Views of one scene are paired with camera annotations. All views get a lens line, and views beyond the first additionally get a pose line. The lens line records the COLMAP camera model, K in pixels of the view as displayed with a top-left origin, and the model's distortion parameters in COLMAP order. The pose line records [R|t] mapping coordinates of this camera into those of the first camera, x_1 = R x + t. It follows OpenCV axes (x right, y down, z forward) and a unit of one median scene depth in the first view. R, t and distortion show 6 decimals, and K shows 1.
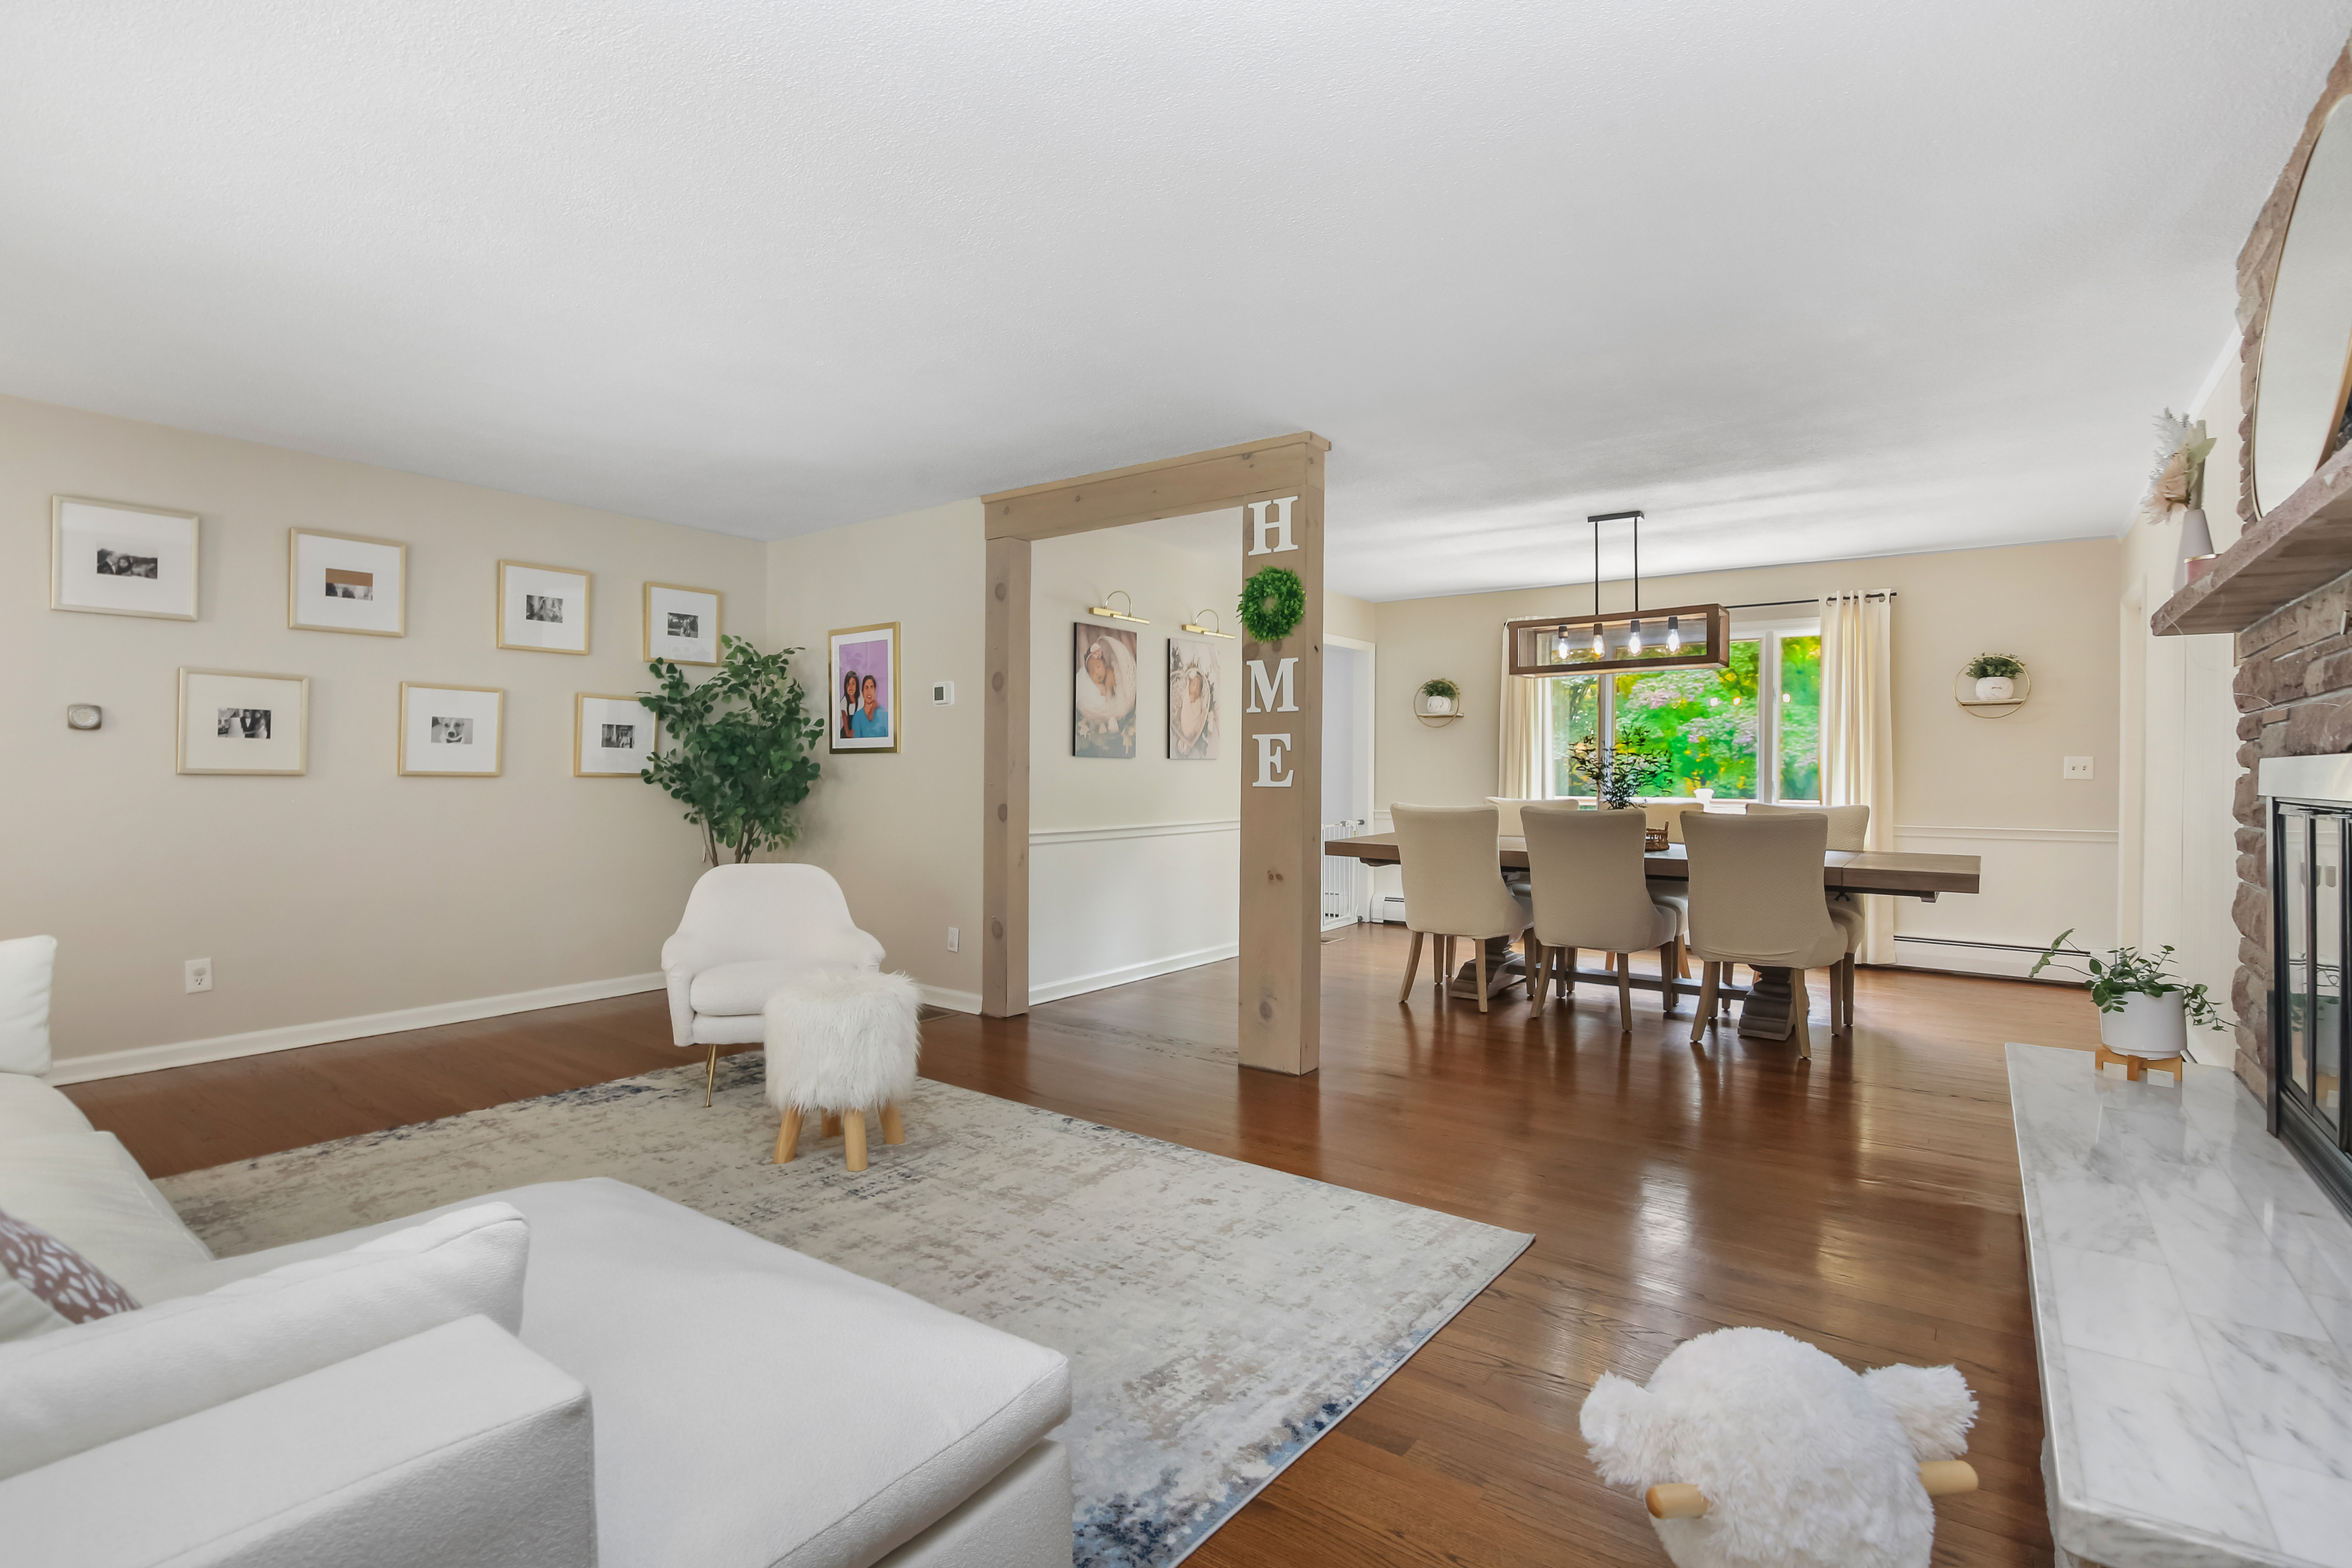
lens RADIAL K [[1082.9, 0, 1169.8], [0, 1082.9, 778.2], [0, 0, 1]] dist [-0.016160, -0.000180]
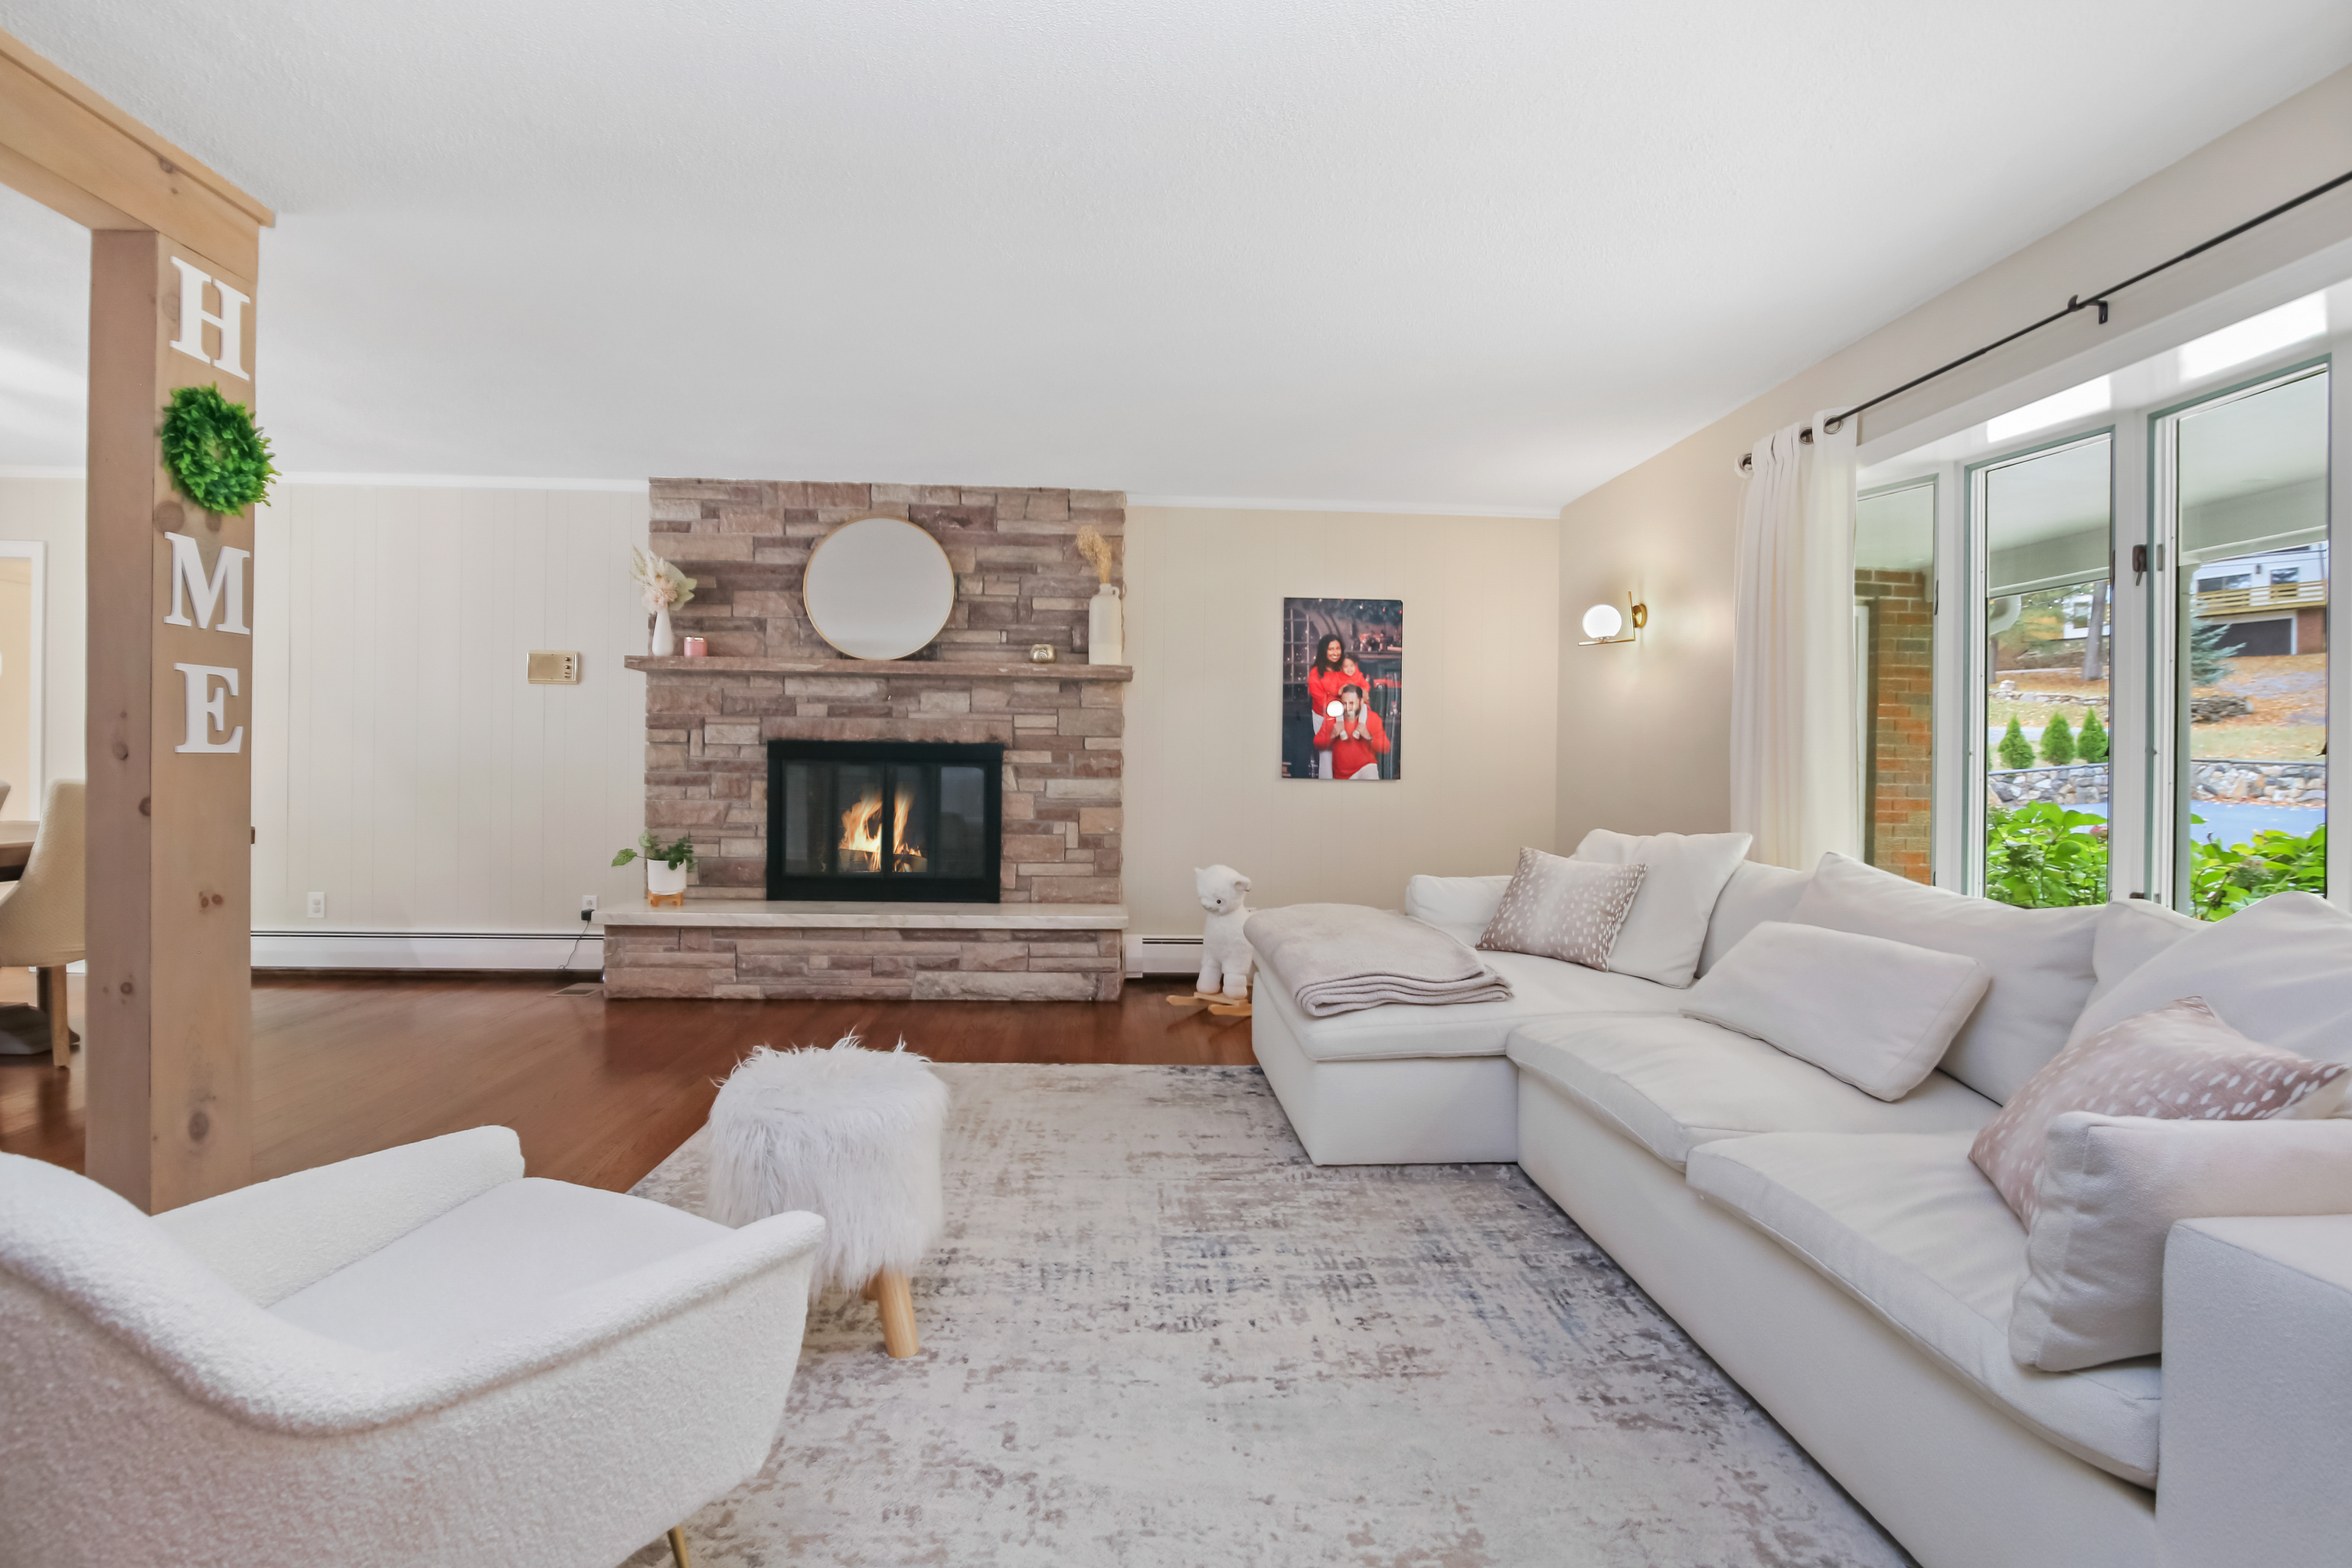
lens RADIAL K [[1082.9, 0, 1168.8], [0, 1082.9, 769.8], [0, 0, 1]] dist [-0.016160, -0.000180]
pose [[-0.636258, -0.016924, 0.771290, -0.701246], [-0.012539, 0.999854, 0.011596, 0.003472], [-0.771374, -0.002294, -0.636378, 0.958403]]
